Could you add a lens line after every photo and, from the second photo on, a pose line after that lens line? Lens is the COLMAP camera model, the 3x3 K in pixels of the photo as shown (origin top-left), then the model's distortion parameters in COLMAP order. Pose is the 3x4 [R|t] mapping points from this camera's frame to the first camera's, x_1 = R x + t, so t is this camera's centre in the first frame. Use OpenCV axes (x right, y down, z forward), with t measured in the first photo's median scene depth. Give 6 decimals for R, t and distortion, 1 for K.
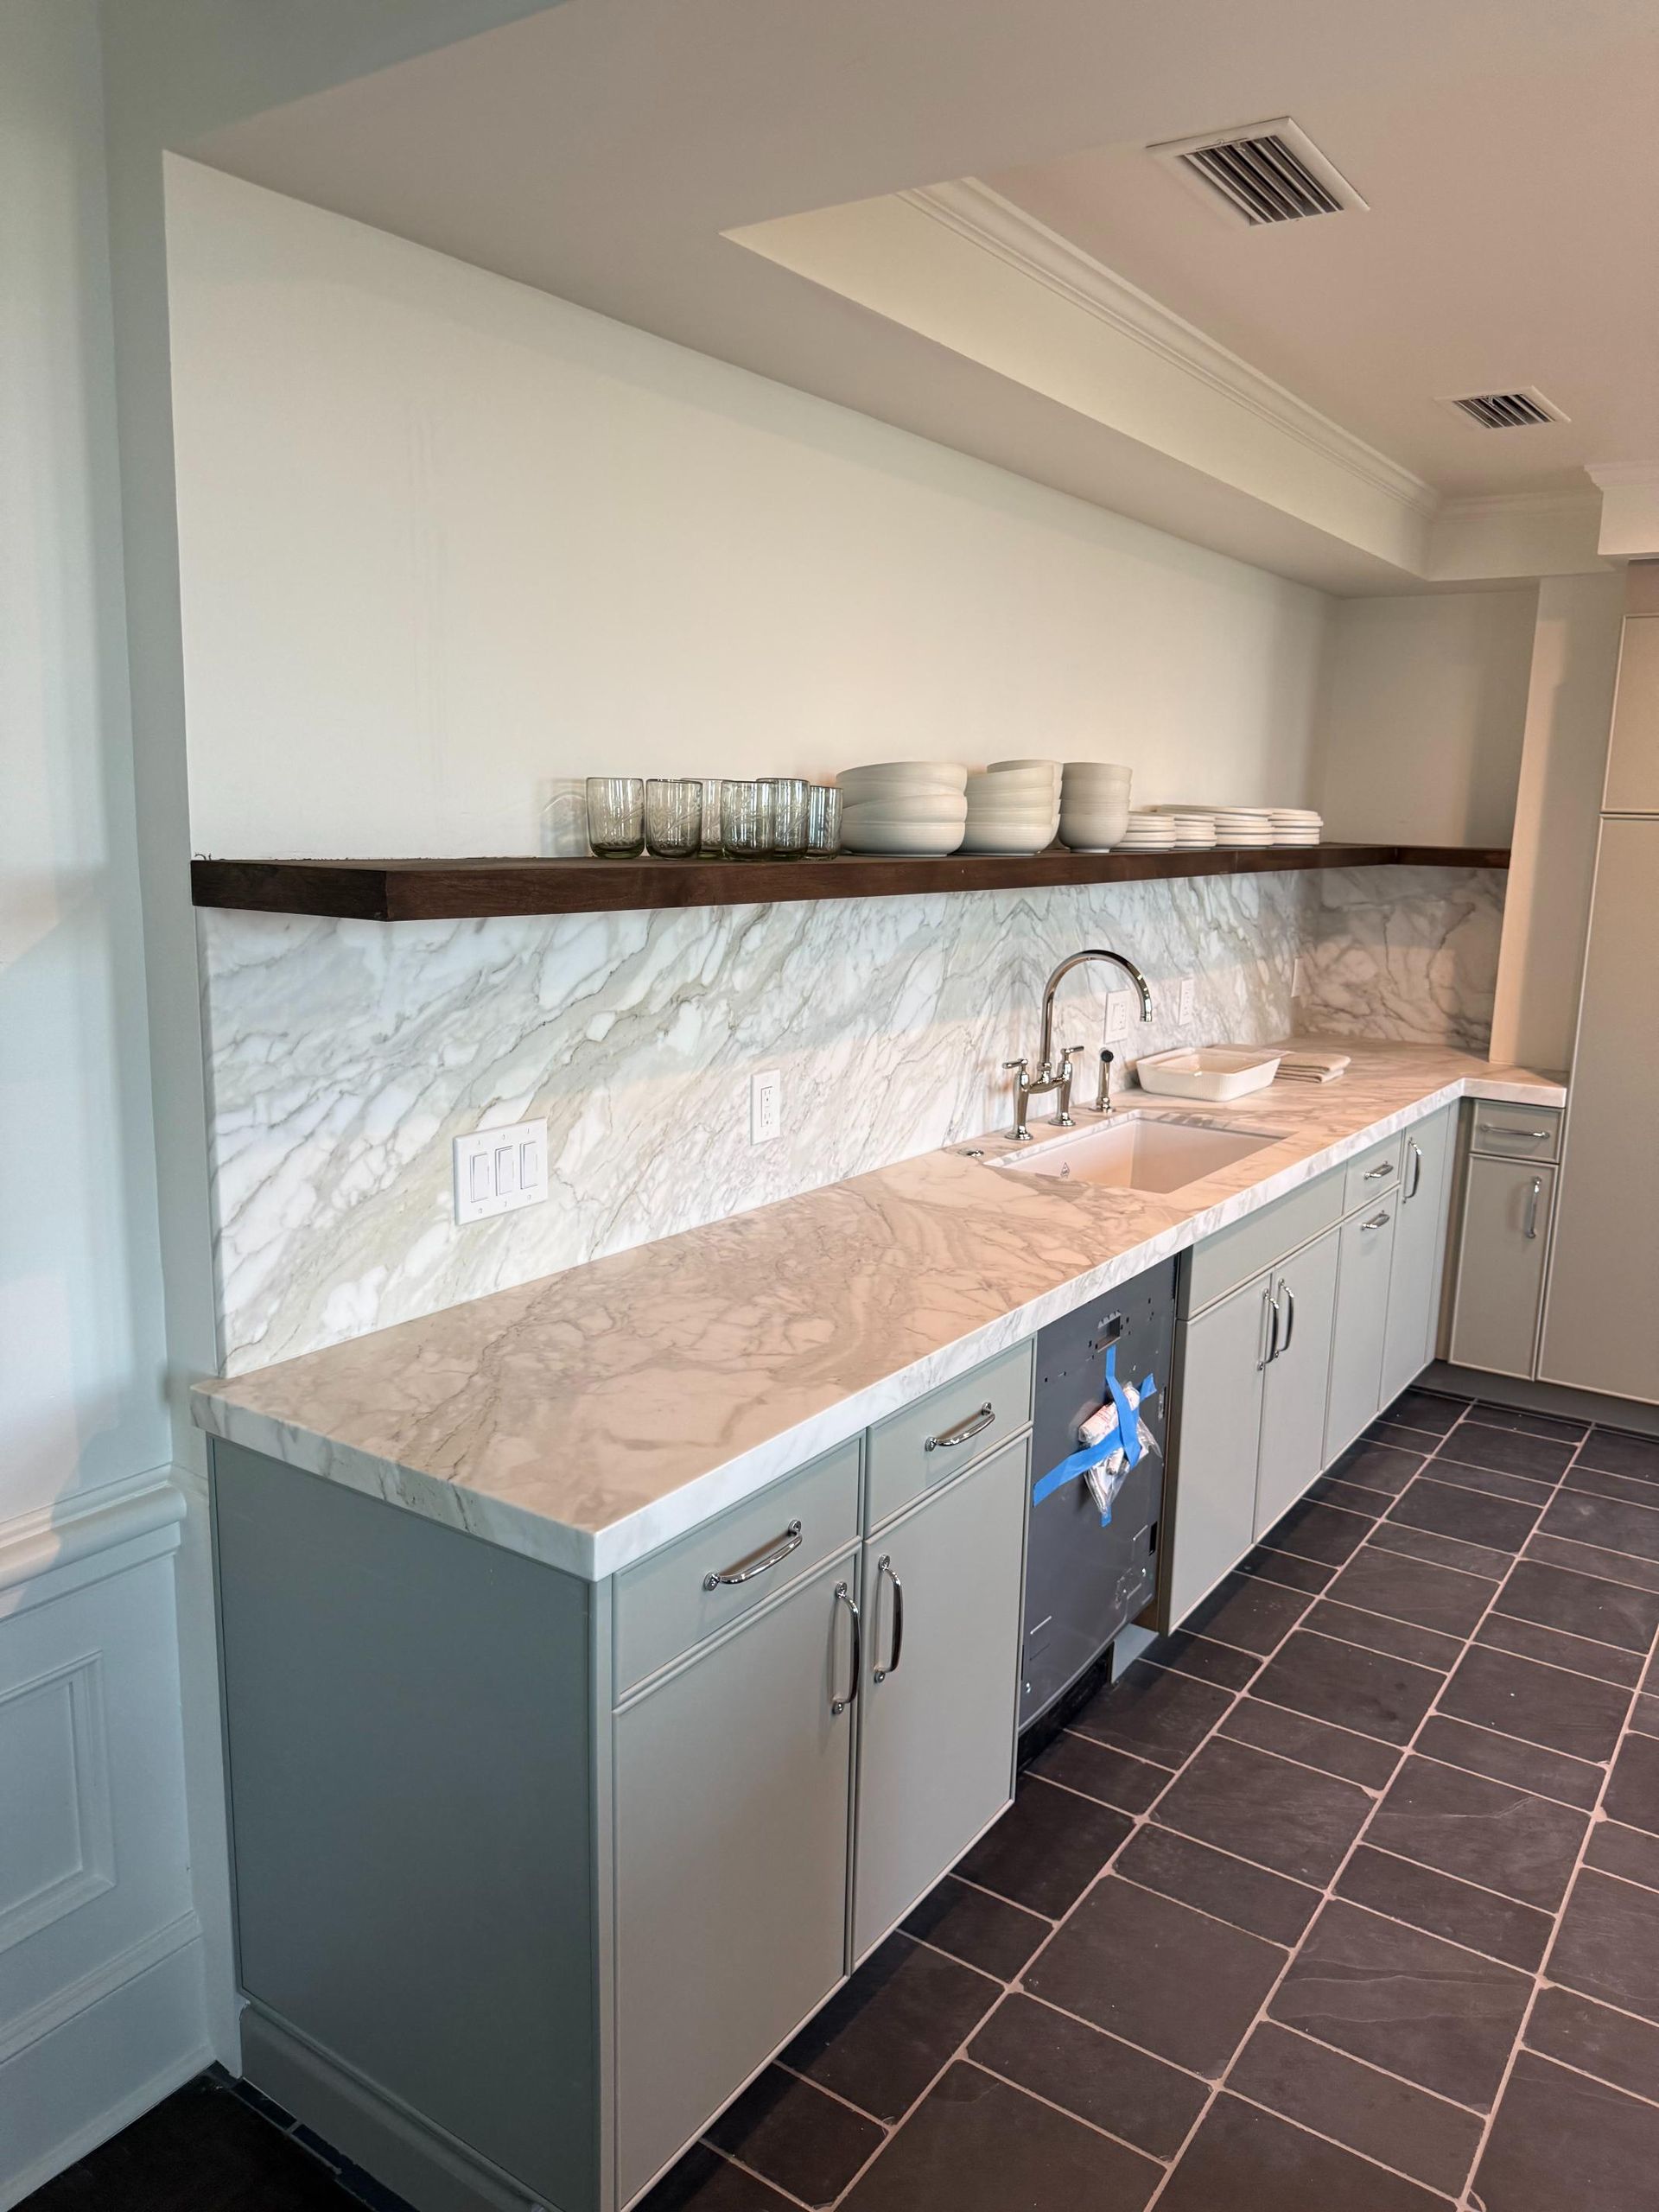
lens RADIAL K [[1564.4, 0, 835.4], [0, 1564.4, 1100.7], [0, 0, 1]] dist [0.105739, -0.127092]
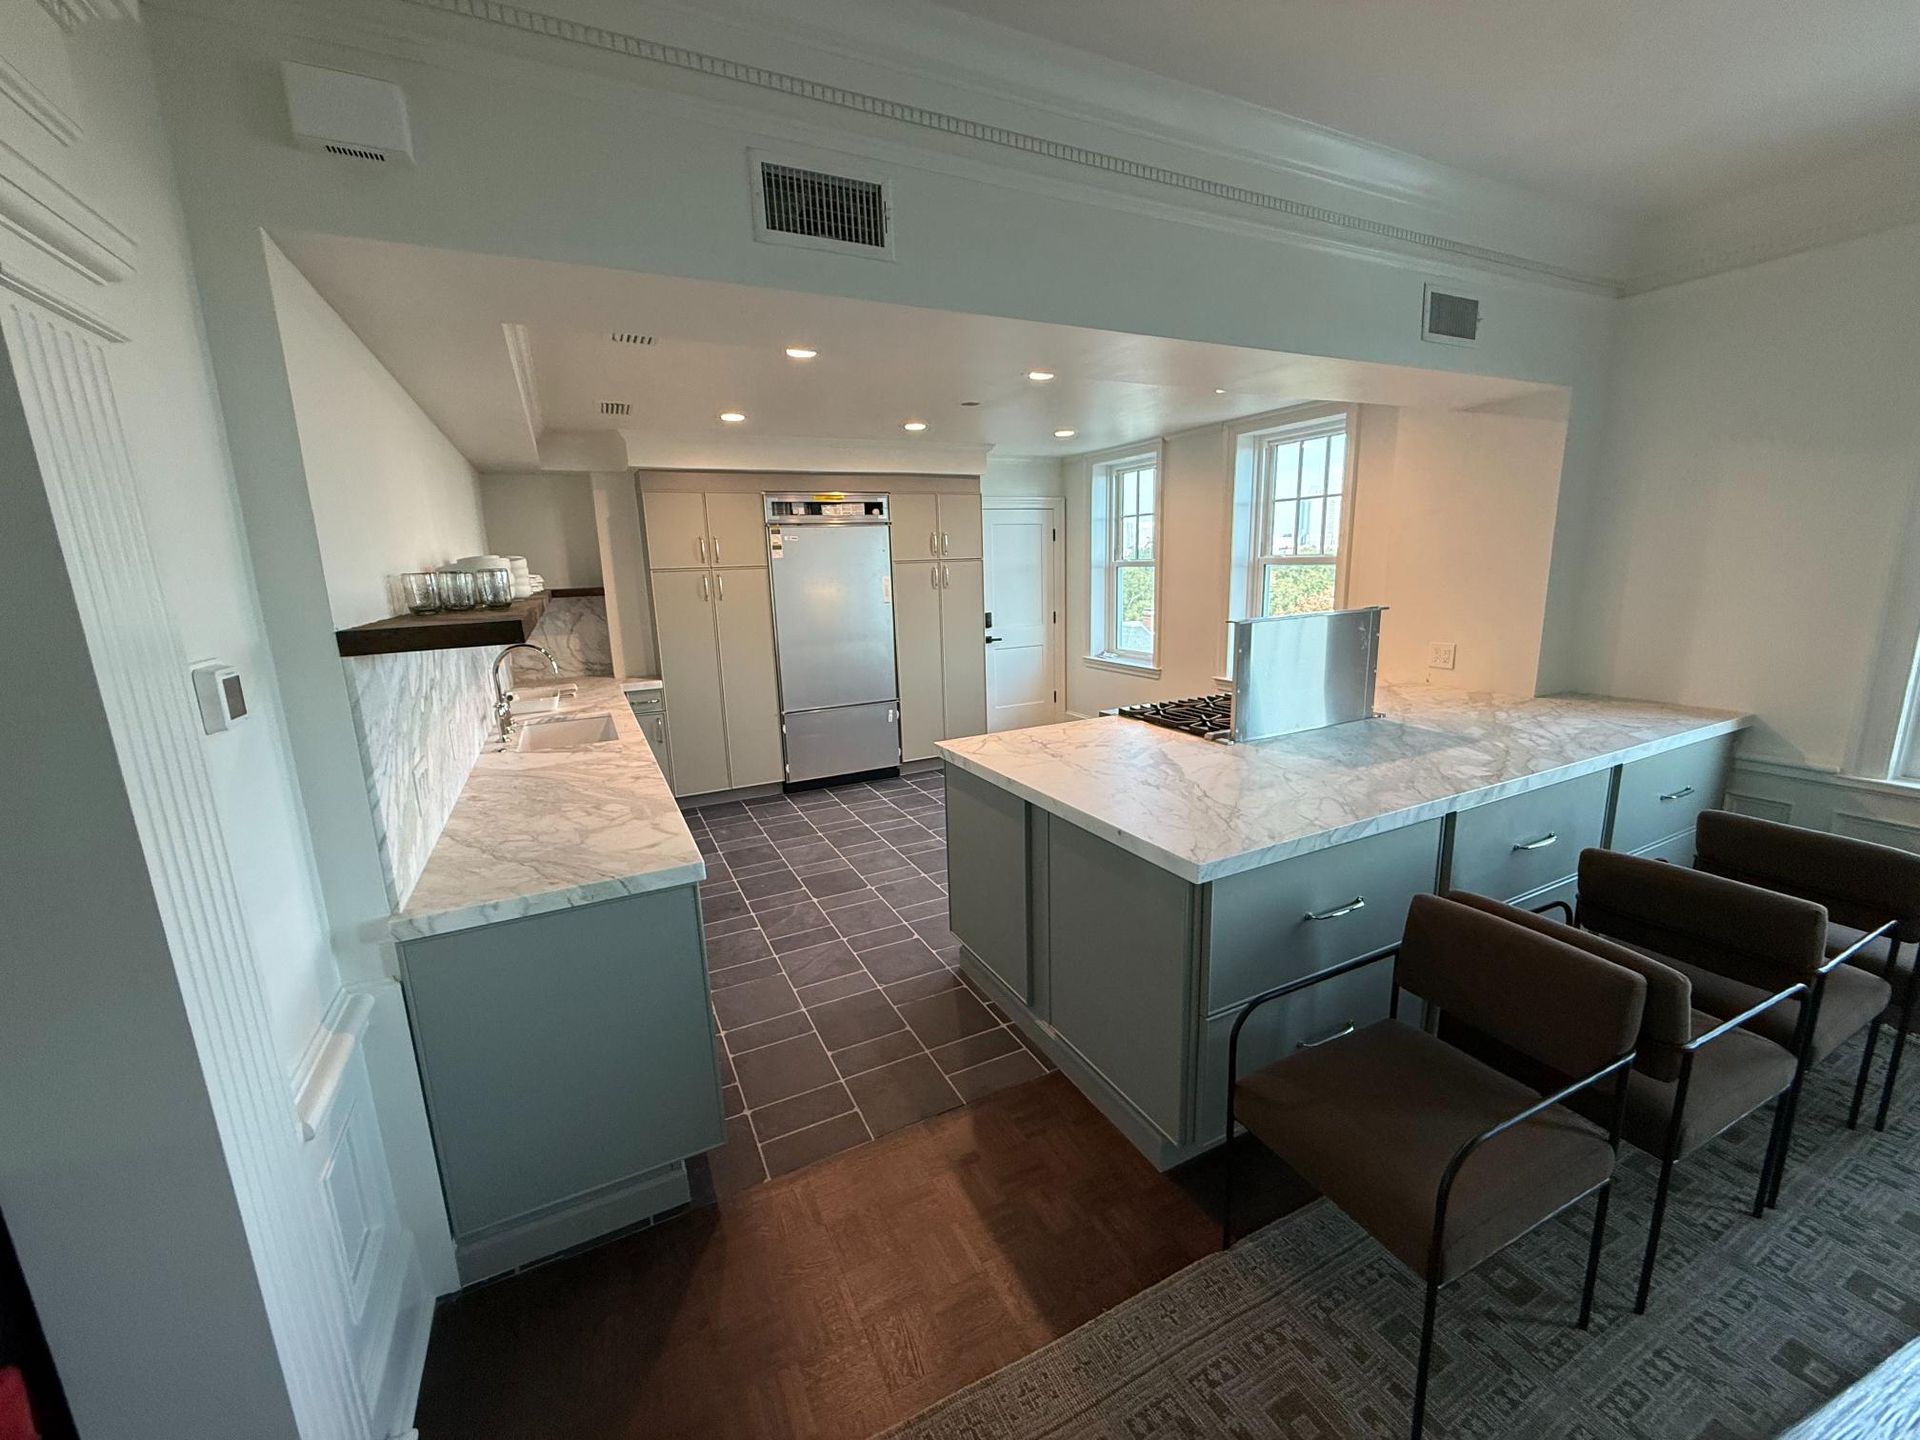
lens RADIAL K [[766.0, 0, 959.1], [0, 766.0, 725.4], [0, 0, 1]] dist [0.000420, -0.000006]
pose [[0.490424, -0.224953, 0.841951, -0.671145], [0.205441, 0.968726, 0.139158, -0.021760], [-0.846923, 0.104724, 0.521301, -0.024022]]
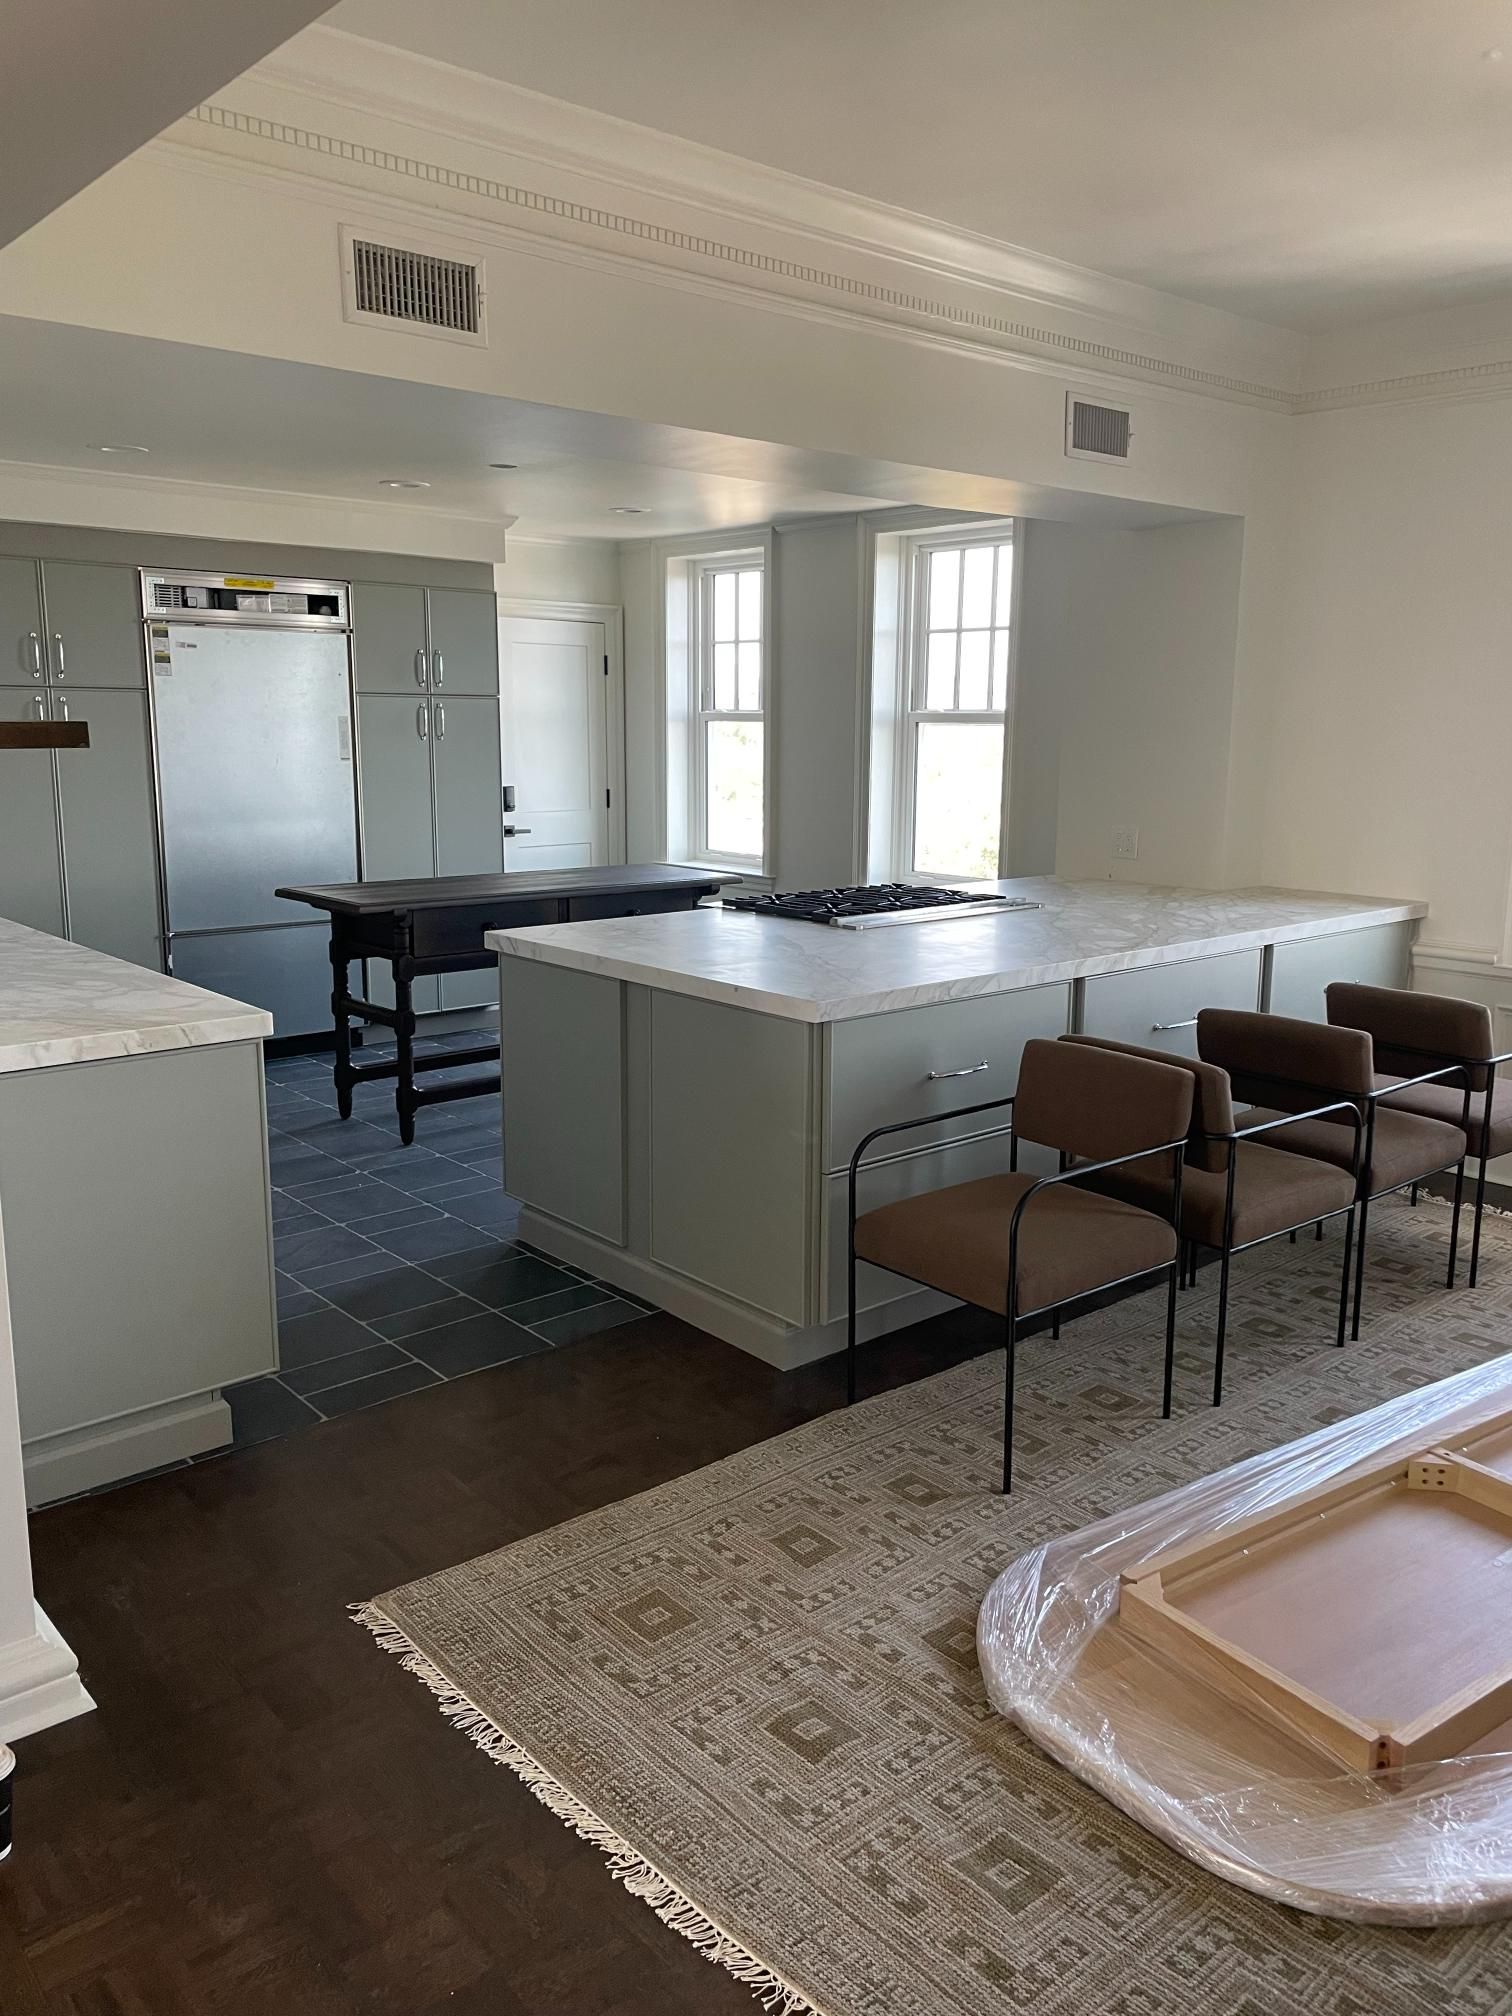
lens RADIAL K [[1529.3, 0, 767.1], [0, 1529.3, 1004.0], [0, 0, 1]] dist [0.067370, -0.000352]
pose [[0.260214, -0.203289, 0.943908, -1.417614], [0.176335, 0.971150, 0.160544, 0.022275], [-0.949313, 0.124668, 0.288553, -0.210922]]
